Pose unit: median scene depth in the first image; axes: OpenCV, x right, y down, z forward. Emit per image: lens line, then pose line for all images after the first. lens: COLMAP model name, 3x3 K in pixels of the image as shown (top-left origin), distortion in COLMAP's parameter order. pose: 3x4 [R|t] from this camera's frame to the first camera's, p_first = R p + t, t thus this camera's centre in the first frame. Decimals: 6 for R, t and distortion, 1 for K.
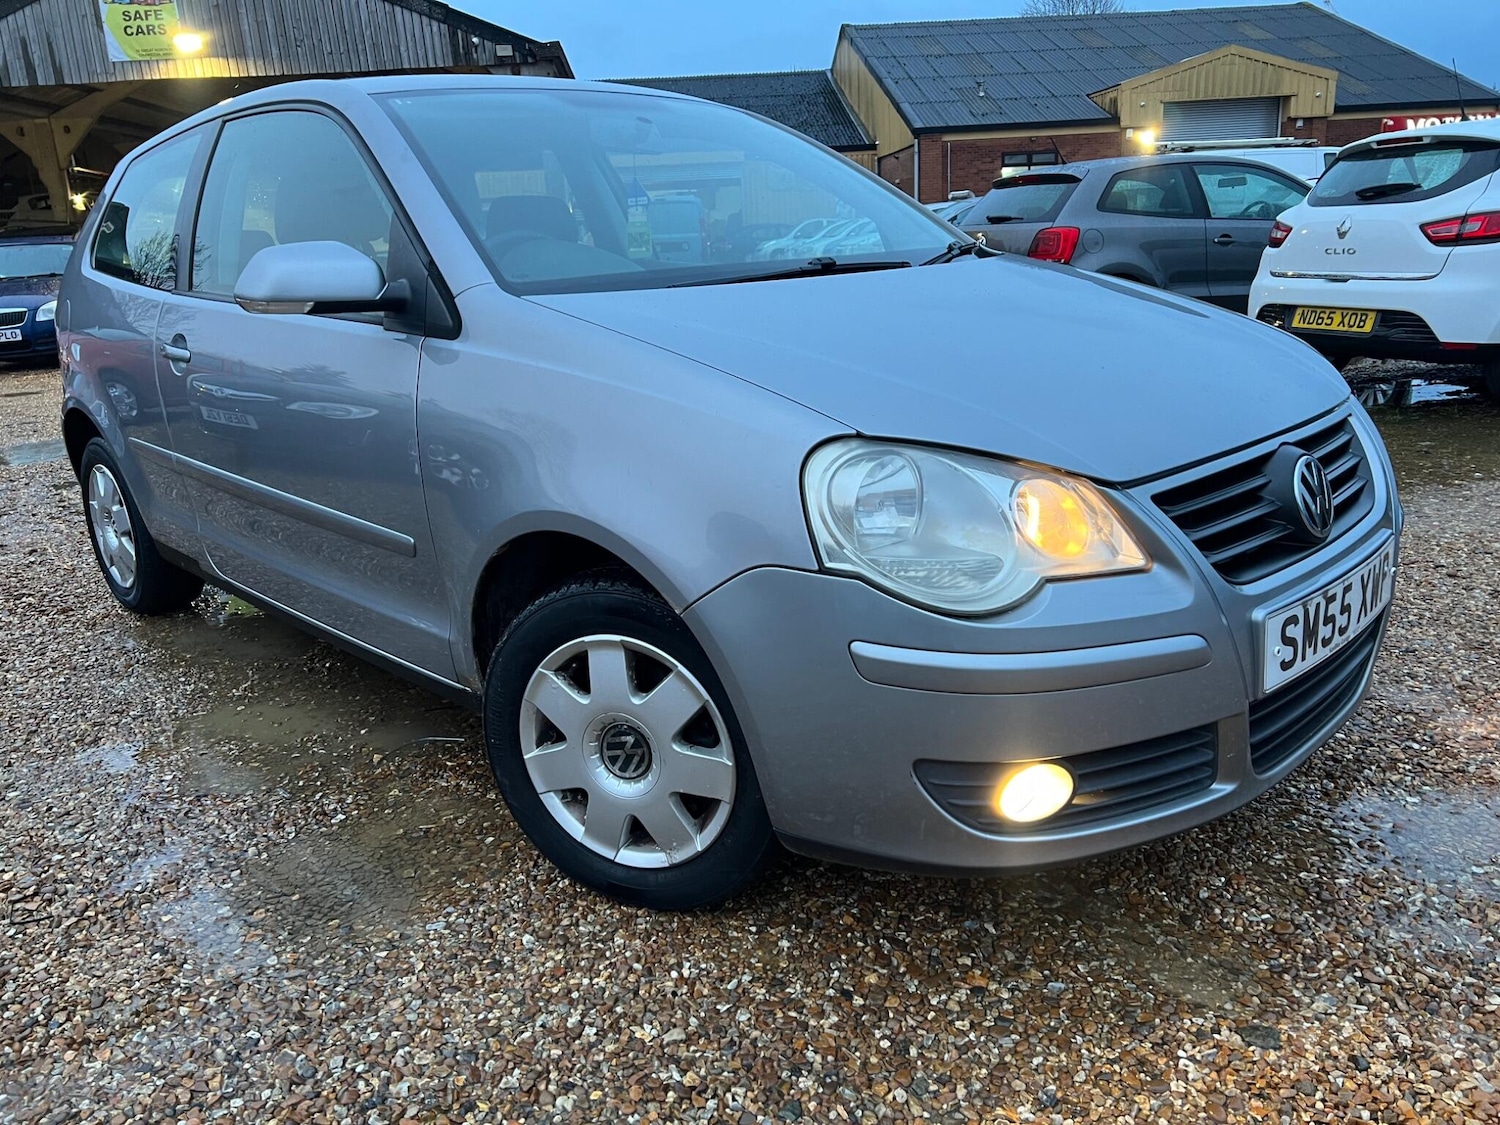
lens RADIAL K [[1146.6, 0, 768.6], [0, 1146.6, 553.3], [0, 0, 1]] dist [0.066350, -0.074202]
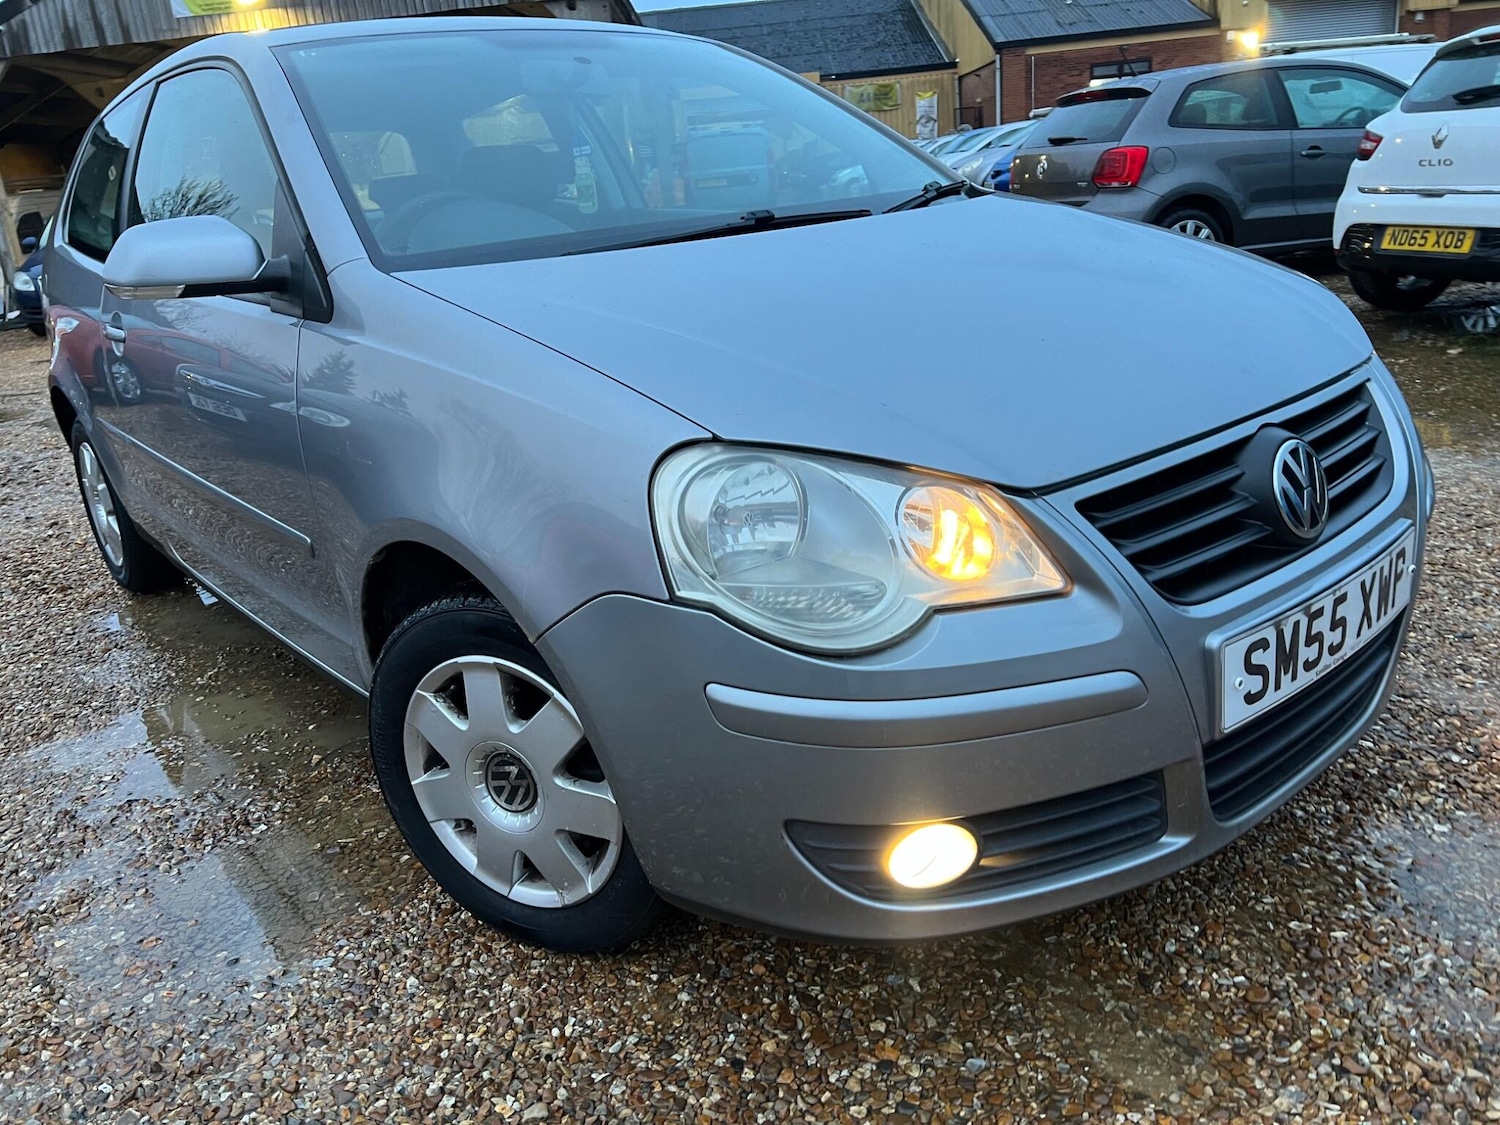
lens RADIAL K [[1146.6, 0, 748.2], [0, 1146.6, 556.9], [0, 0, 1]] dist [0.066350, -0.074202]
pose [[0.995548, -0.010164, -0.093703, 0.146451], [0.015596, 0.998228, 0.057425, -0.052467], [0.092954, -0.058631, 0.993943, 0.126936]]
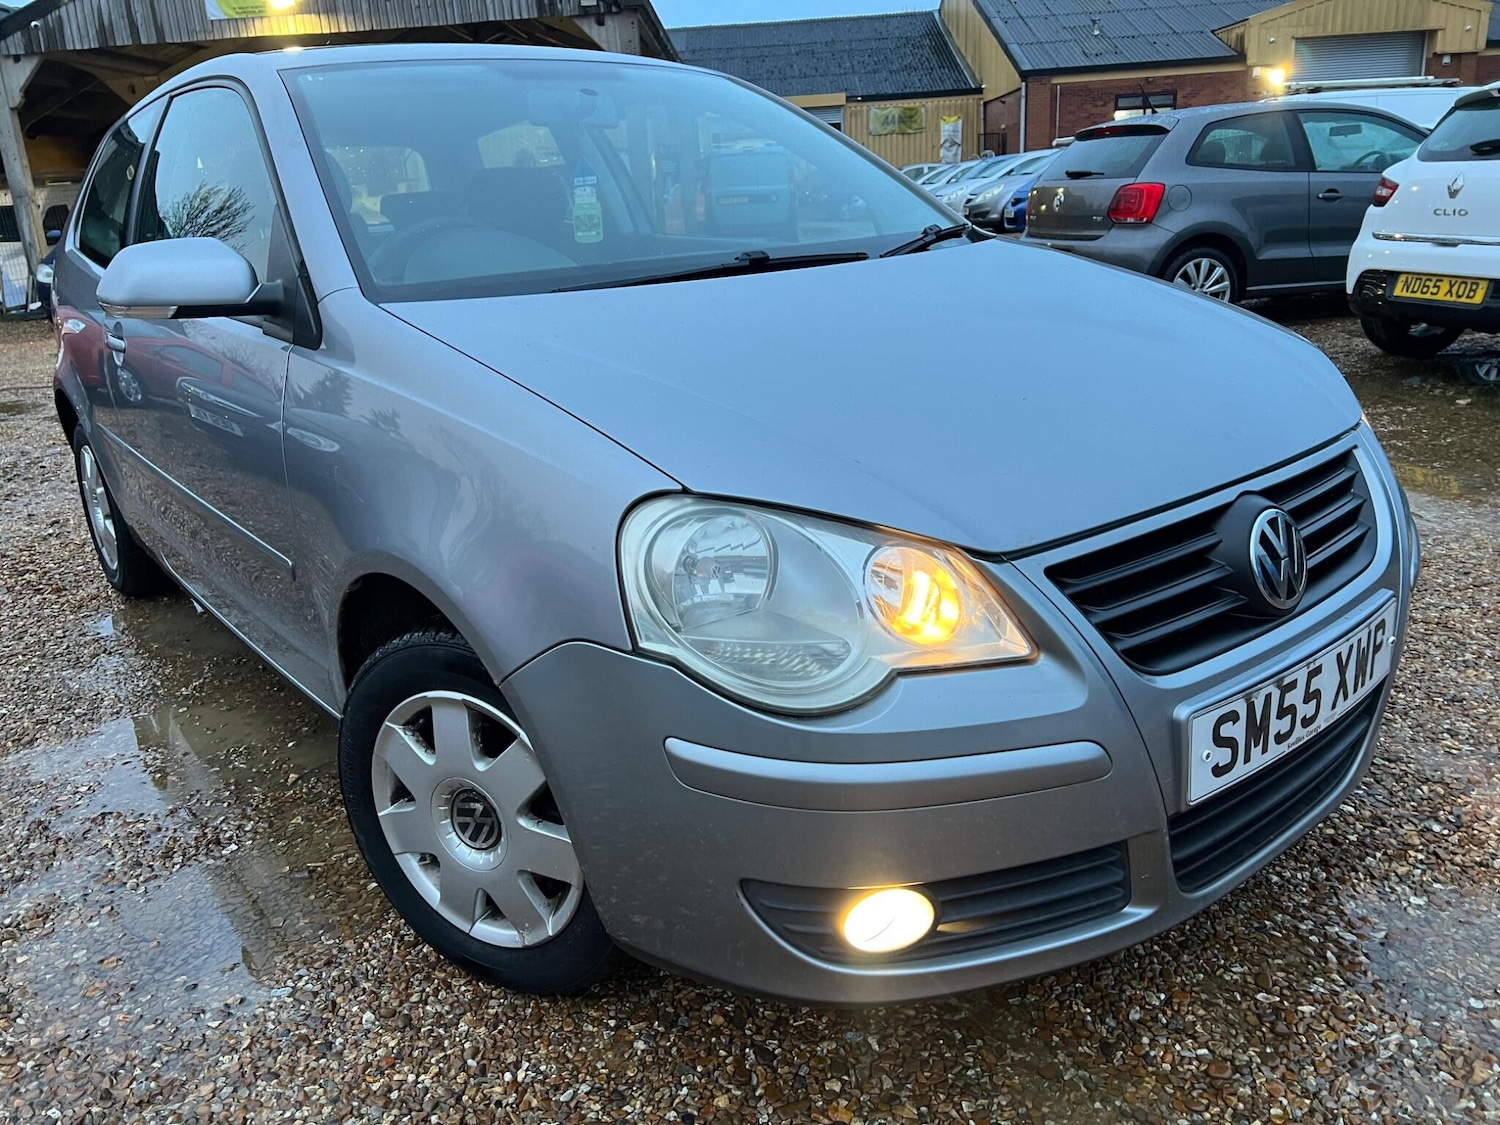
lens RADIAL K [[1146.6, 0, 749.0], [0, 1146.6, 550.6], [0, 0, 1]] dist [0.066350, -0.074202]
pose [[0.994460, 0.026786, -0.101643, 0.171628], [-0.022767, 0.998920, 0.040496, -0.076817], [0.102618, -0.037957, 0.993996, 0.134208]]
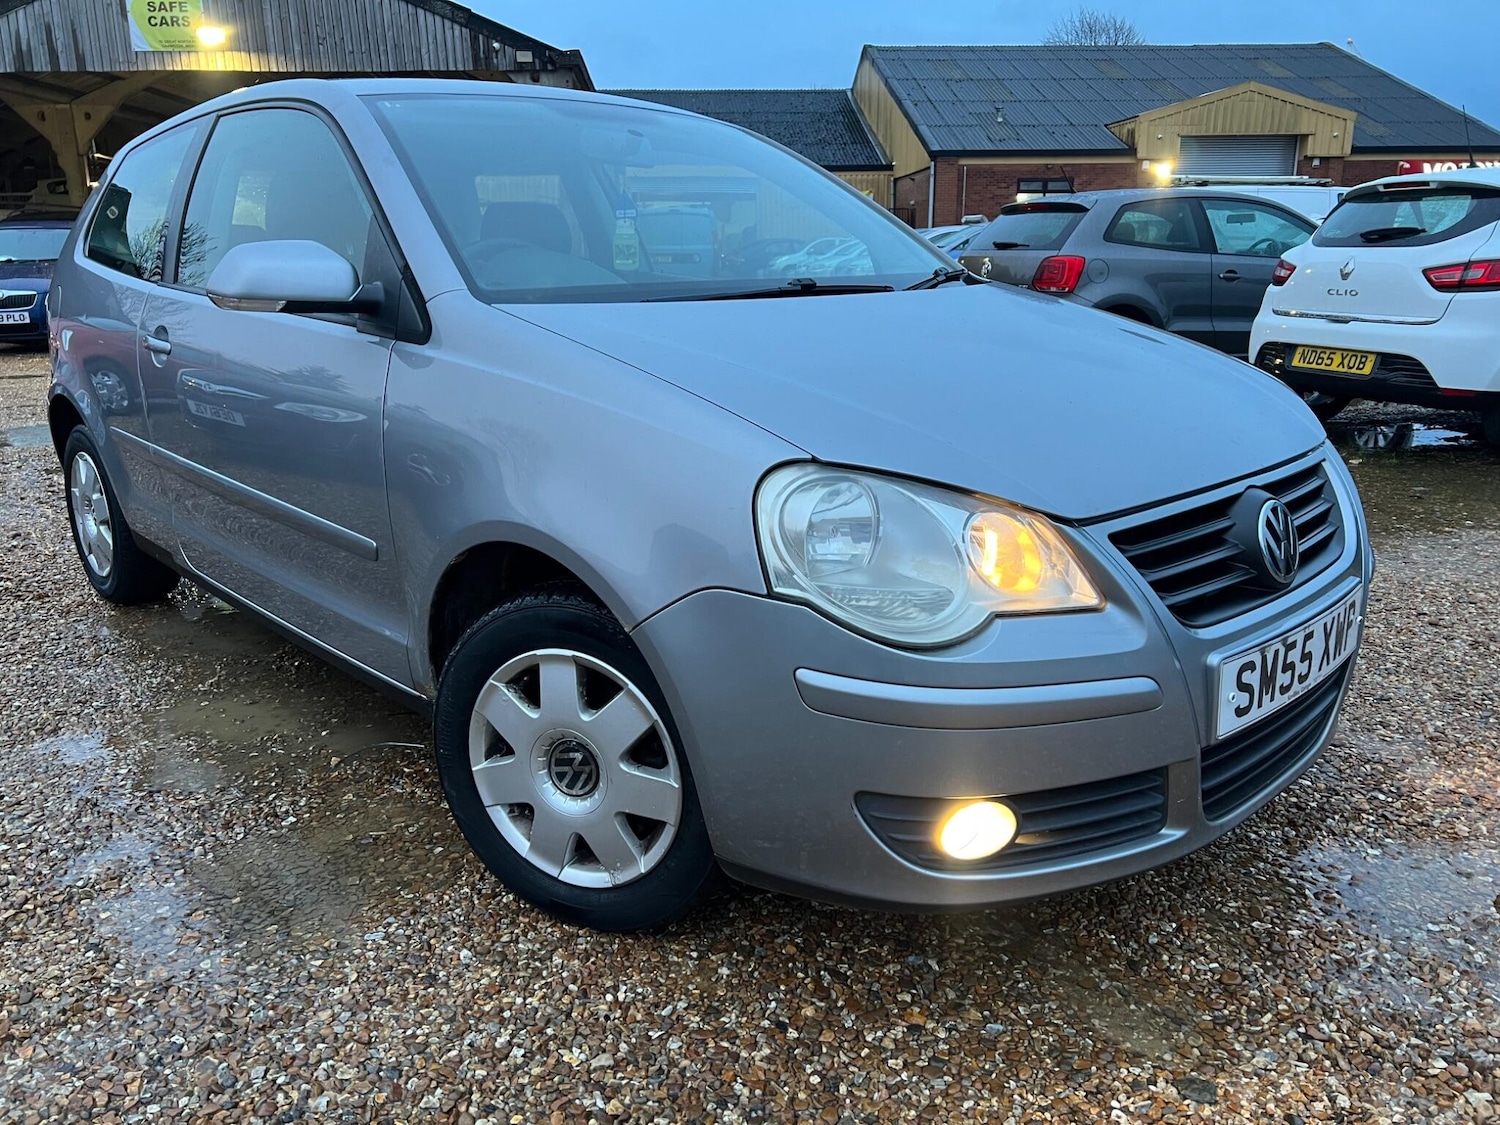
lens RADIAL K [[1146.6, 0, 764.8], [0, 1146.6, 552.1], [0, 0, 1]] dist [0.066350, -0.074202]
pose [[0.998996, 0.044536, -0.004809, 0.035918], [-0.044594, 0.998924, -0.012740, -0.007607], [0.004236, 0.012942, 0.999907, 0.009447]]
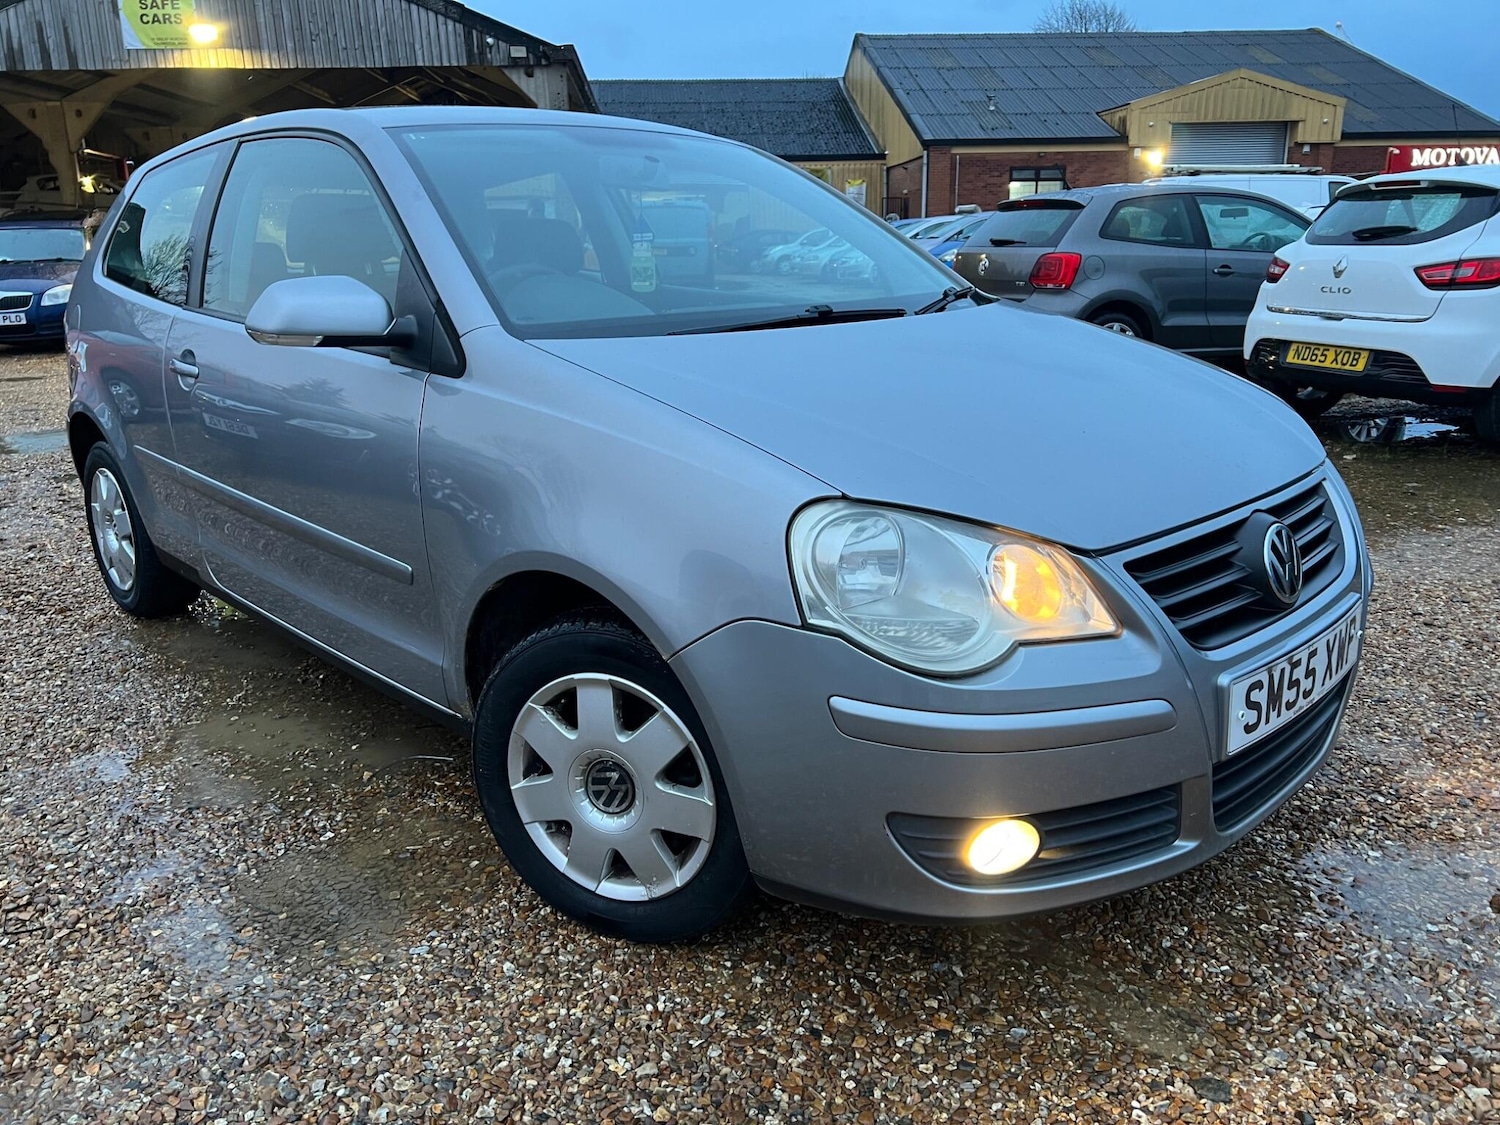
lens RADIAL K [[1146.6, 0, 772.1], [0, 1146.6, 548.0], [0, 0, 1]] dist [0.066350, -0.074202]
pose [[0.999397, 0.034248, 0.005798, 0.006952], [-0.034210, 0.999393, -0.006558, -0.038828], [-0.006019, 0.006356, 0.999962, -0.031171]]
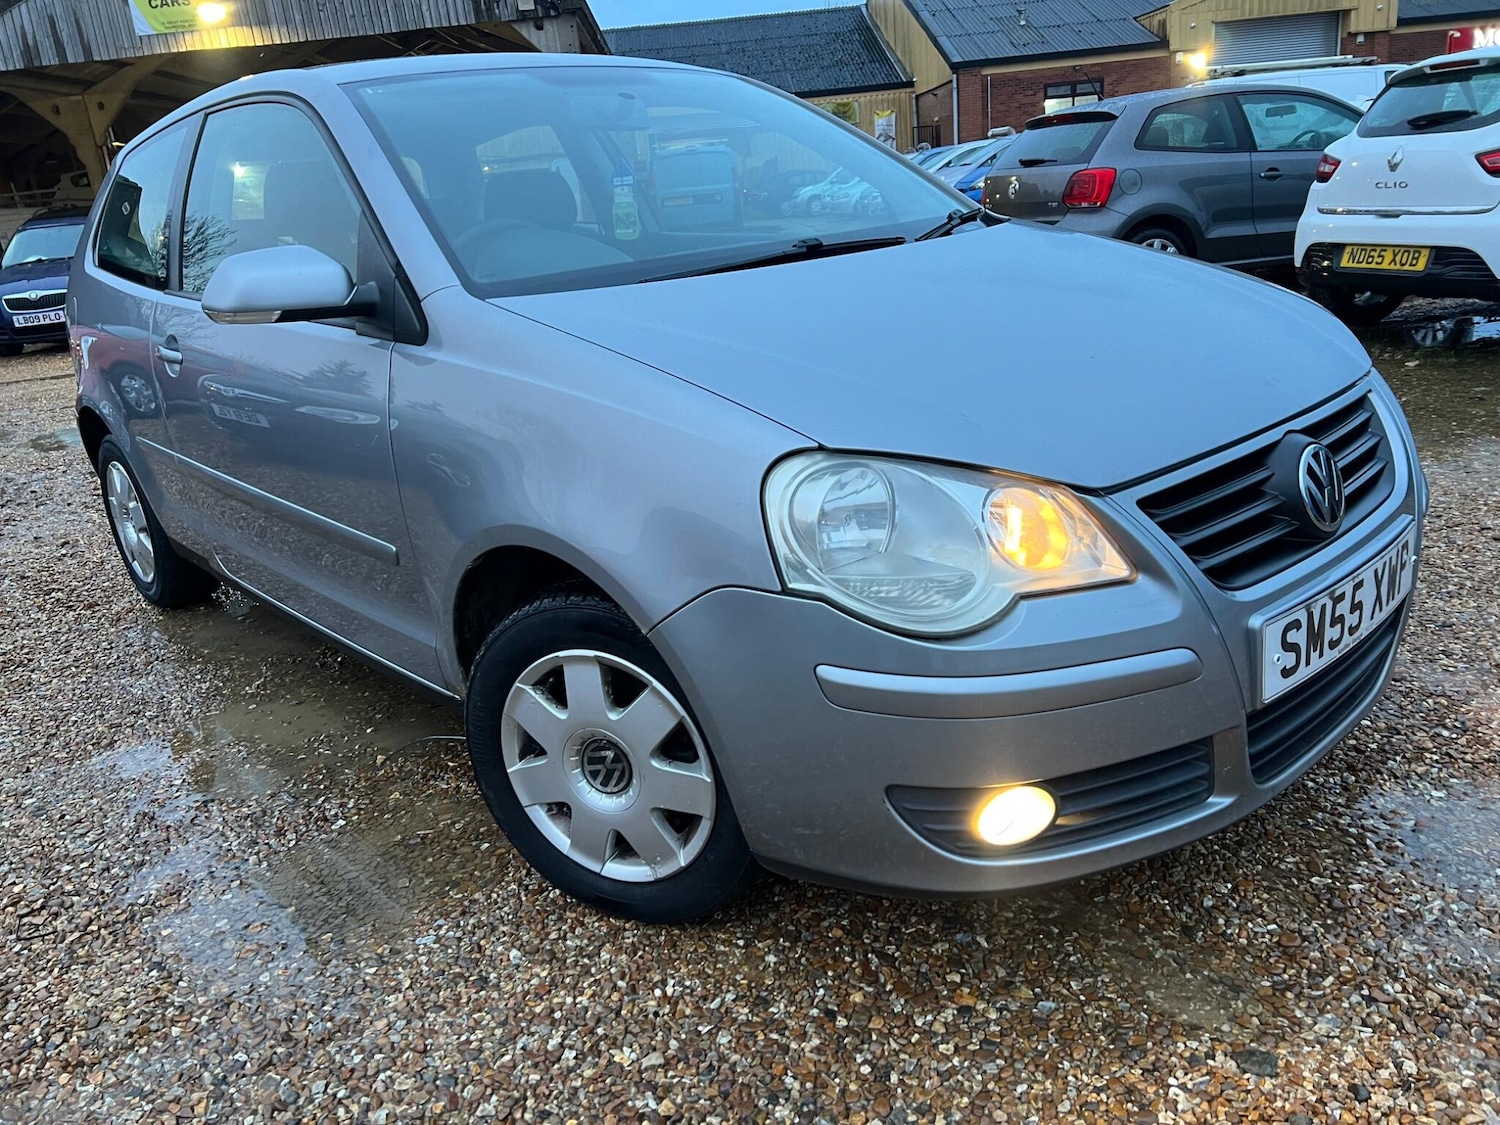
lens RADIAL K [[1146.6, 0, 757.7], [0, 1146.6, 566.1], [0, 0, 1]] dist [0.066350, -0.074202]
pose [[0.998366, -0.024243, -0.051748, 0.059196], [0.026967, 0.998251, 0.052609, -0.045808], [0.050382, -0.053919, 0.997273, 0.036345]]
